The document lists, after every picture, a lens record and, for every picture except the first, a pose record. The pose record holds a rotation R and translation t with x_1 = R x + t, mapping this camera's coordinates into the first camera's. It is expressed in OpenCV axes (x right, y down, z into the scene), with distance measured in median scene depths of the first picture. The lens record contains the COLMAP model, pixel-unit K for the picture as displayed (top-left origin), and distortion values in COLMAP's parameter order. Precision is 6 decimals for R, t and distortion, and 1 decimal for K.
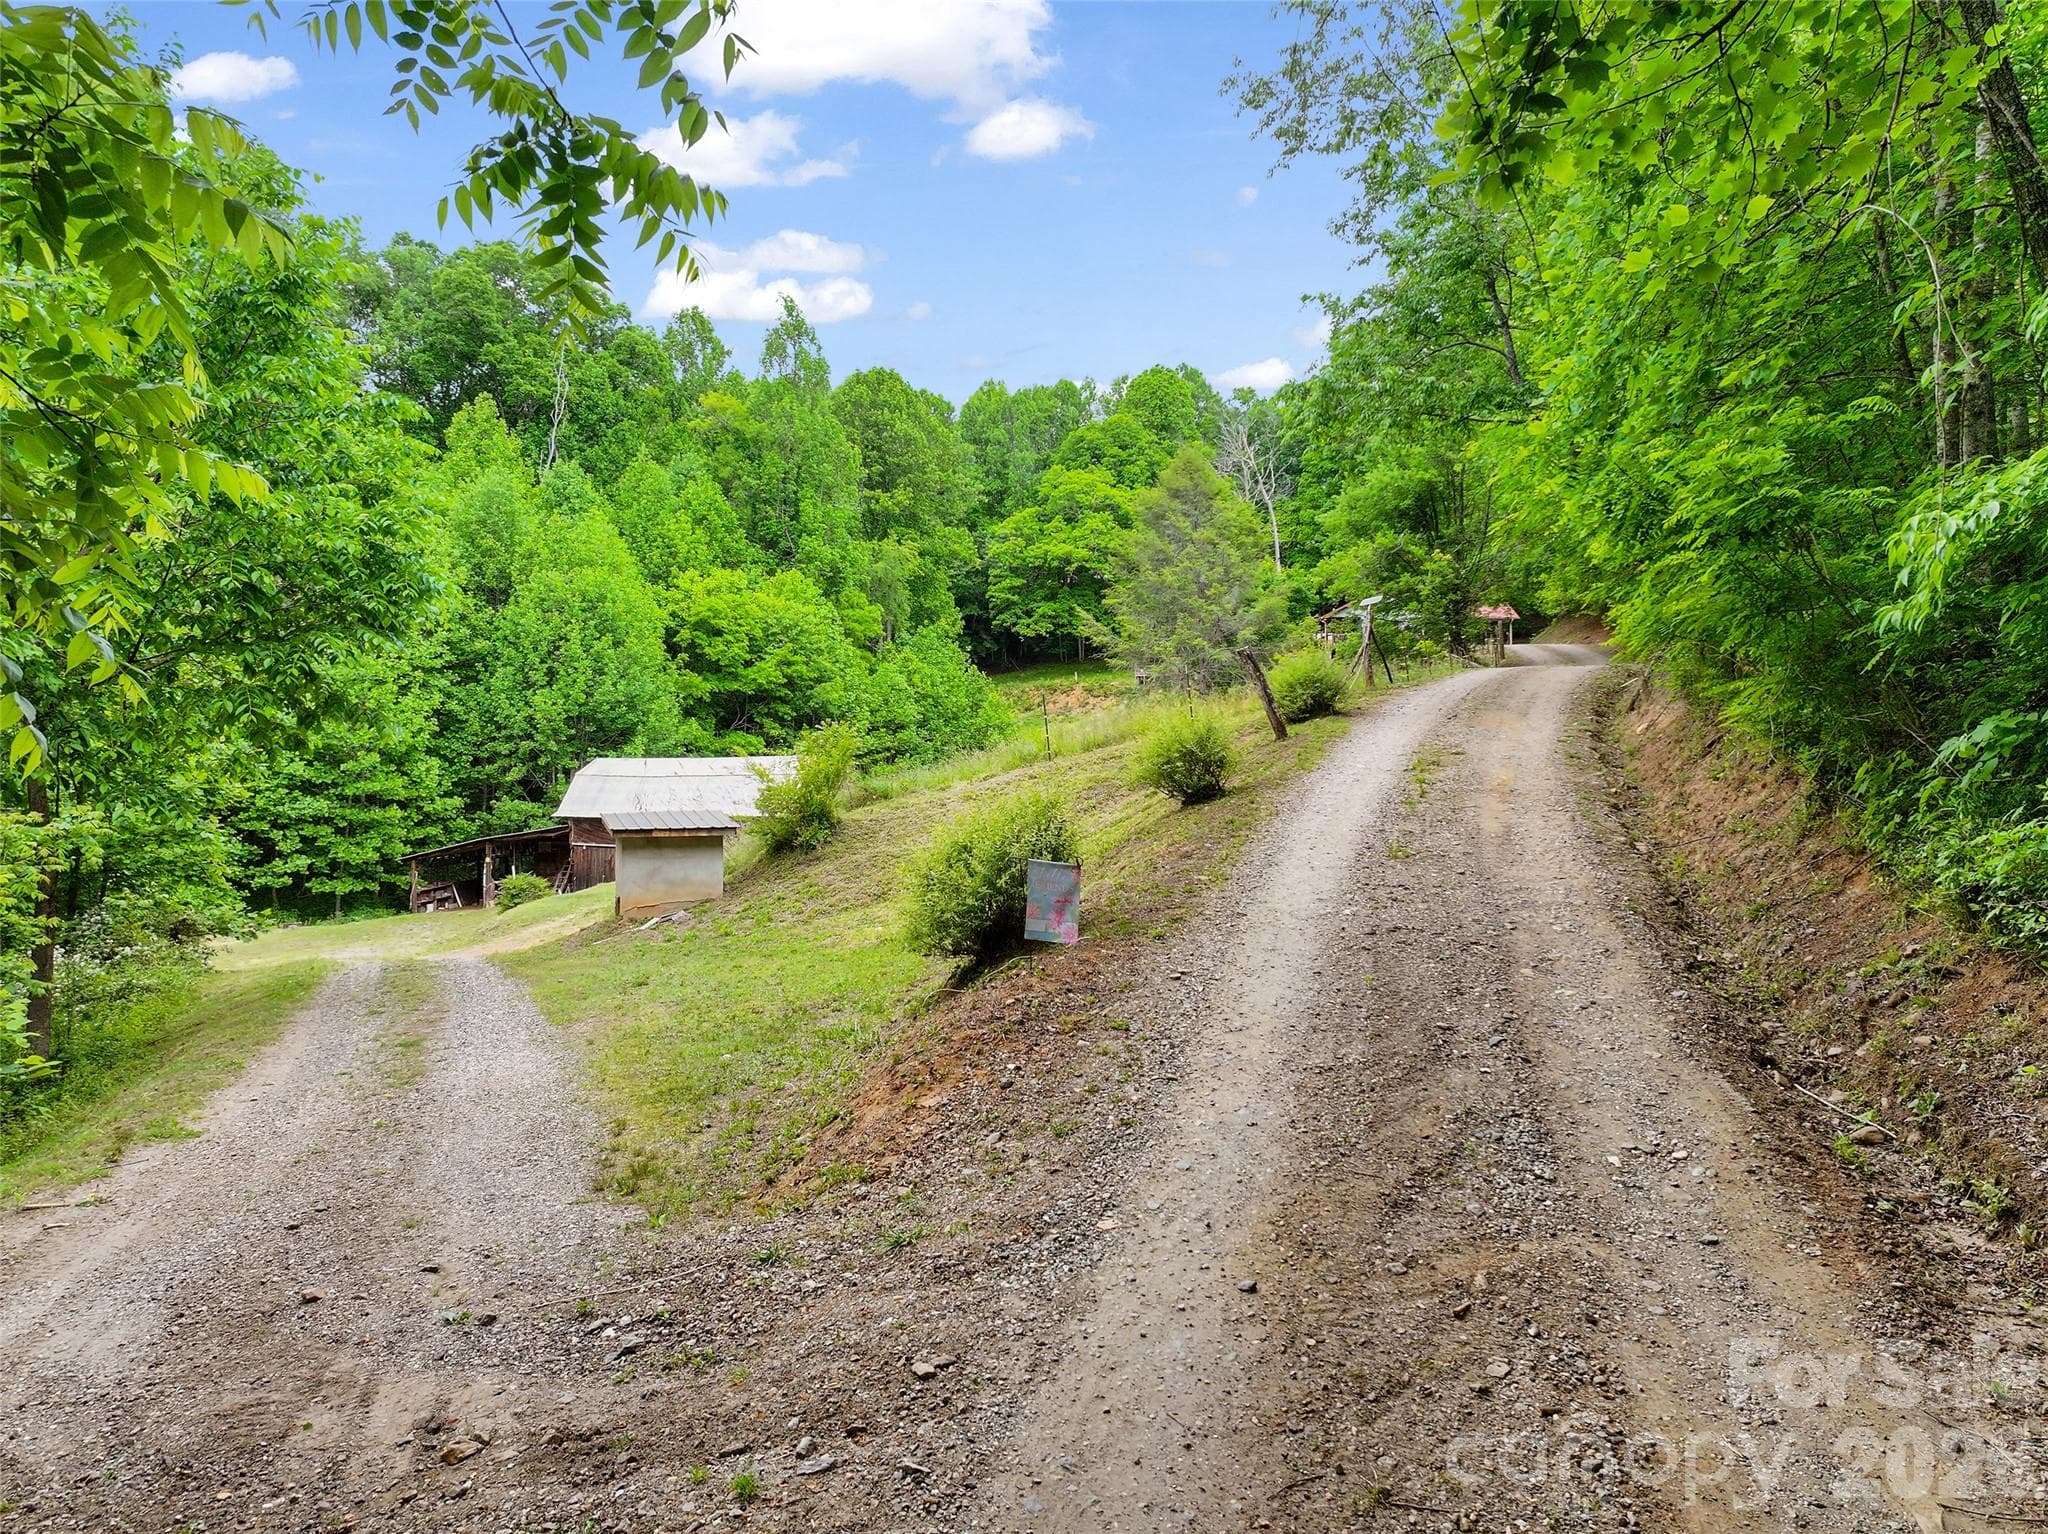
lens RADIAL K [[1440.2, 0, 1027.2], [0, 1440.2, 758.5], [0, 0, 1]] dist [-0.000556, 0.018277]
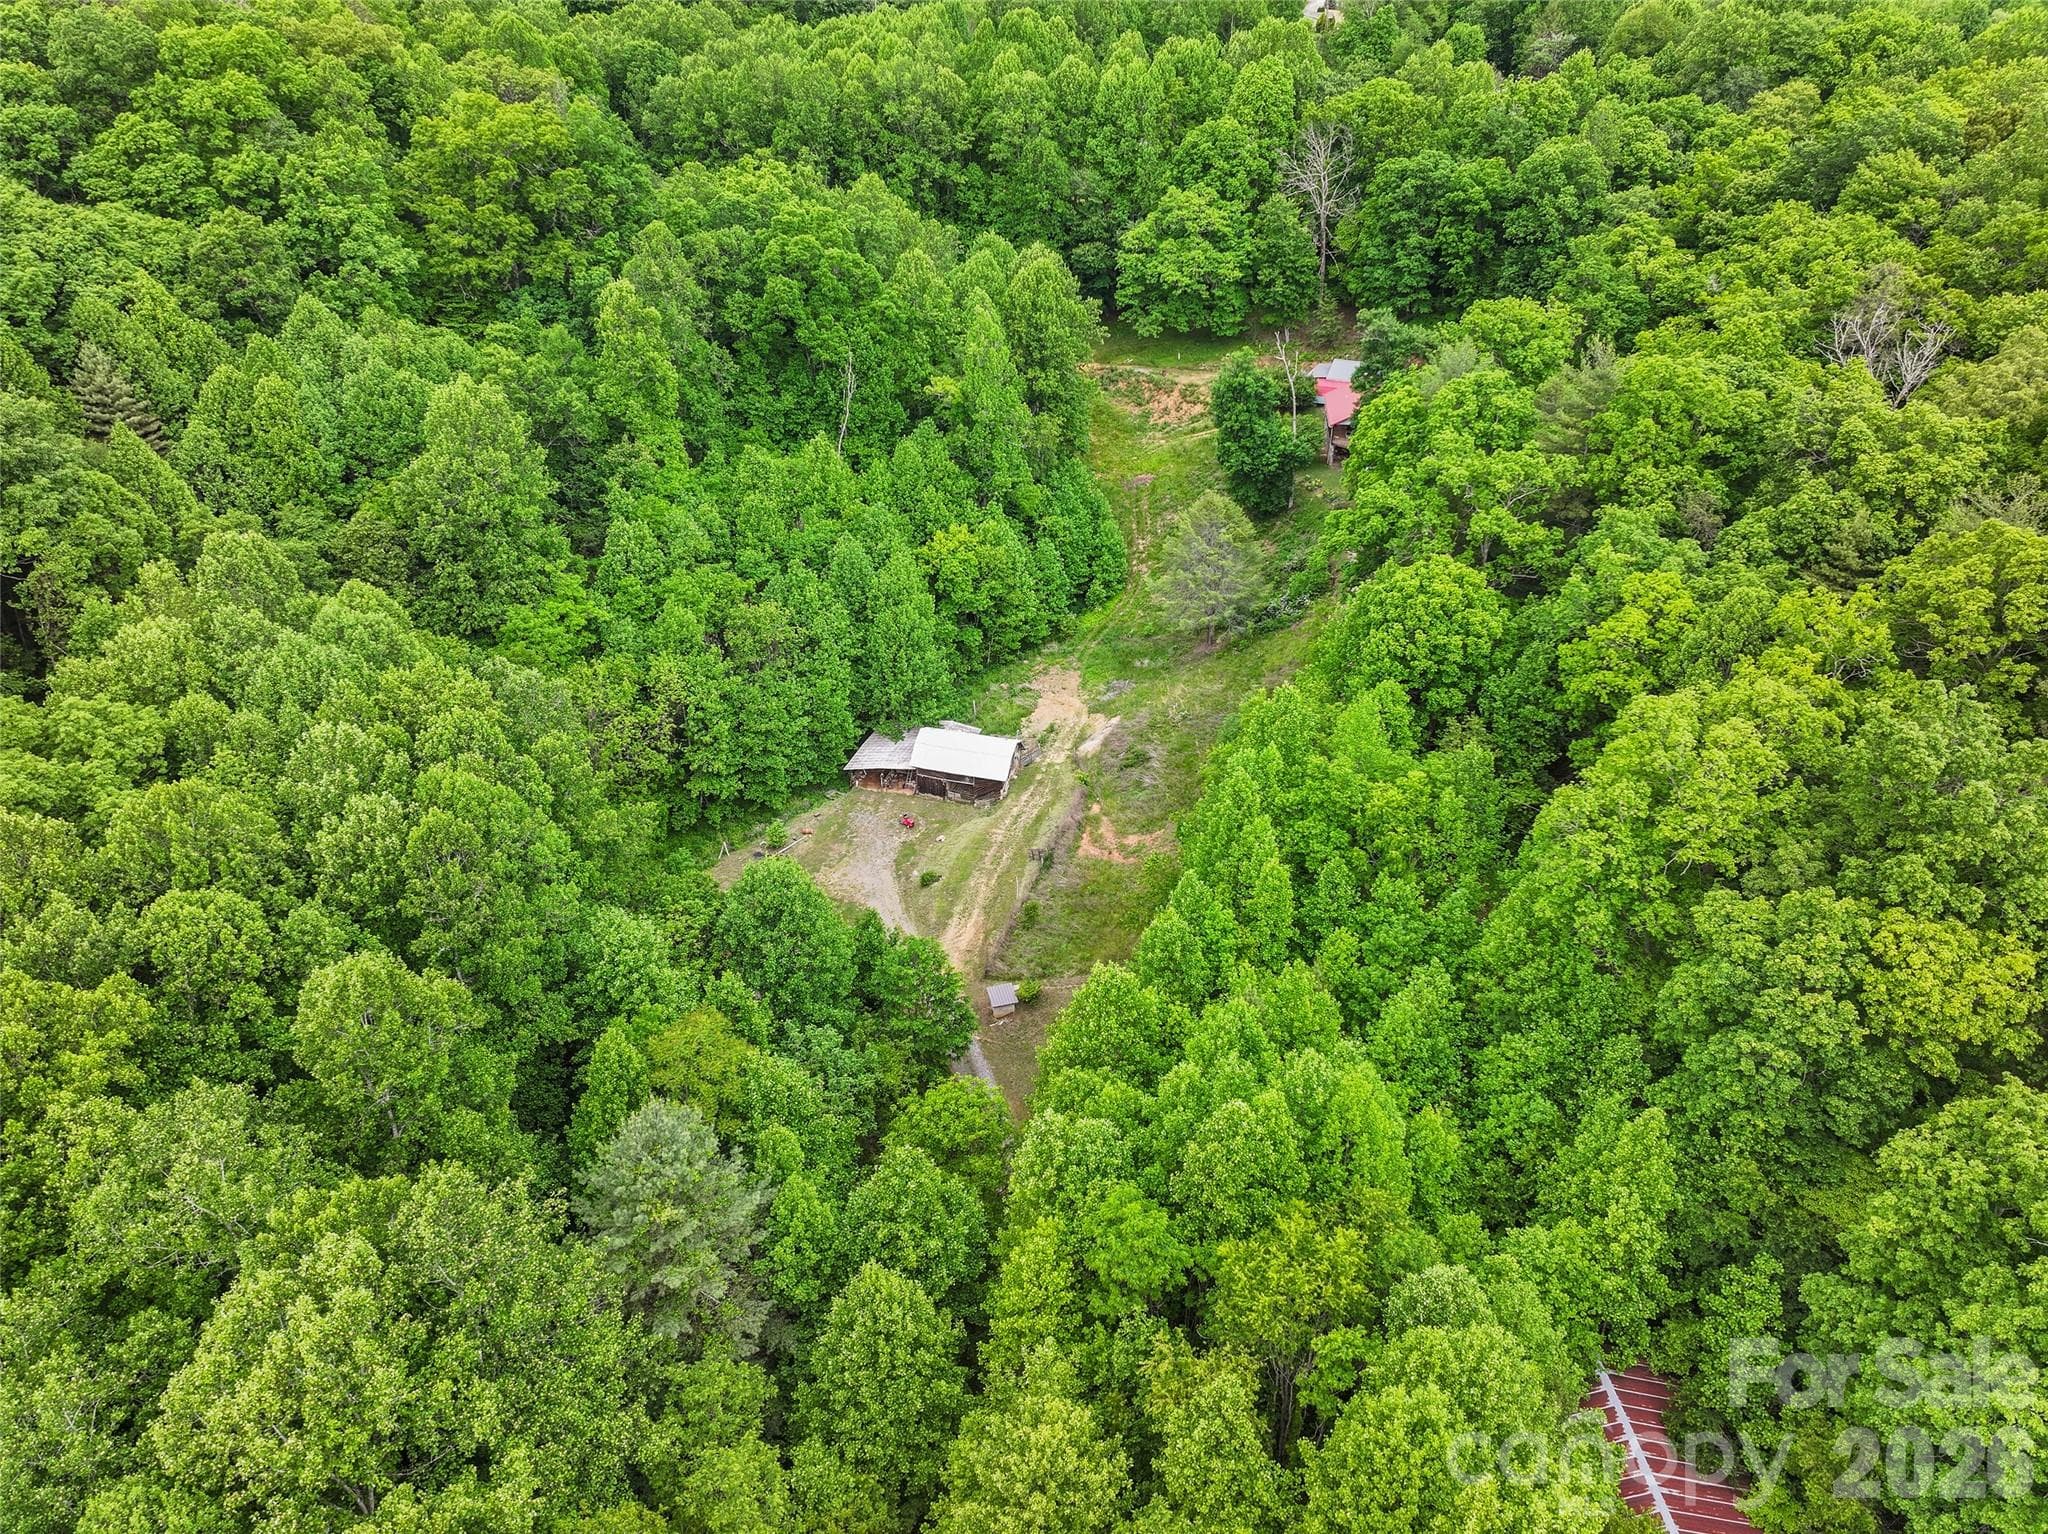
lens RADIAL K [[1440.2, 0, 1030.1], [0, 1440.2, 761.3], [0, 0, 1]] dist [-0.000556, 0.018277]
pose [[0.995078, 0.047849, -0.086777, 0.043636], [0.004788, 0.851460, 0.524398, -0.643709], [0.098979, -0.522232, 0.847040, -0.538180]]
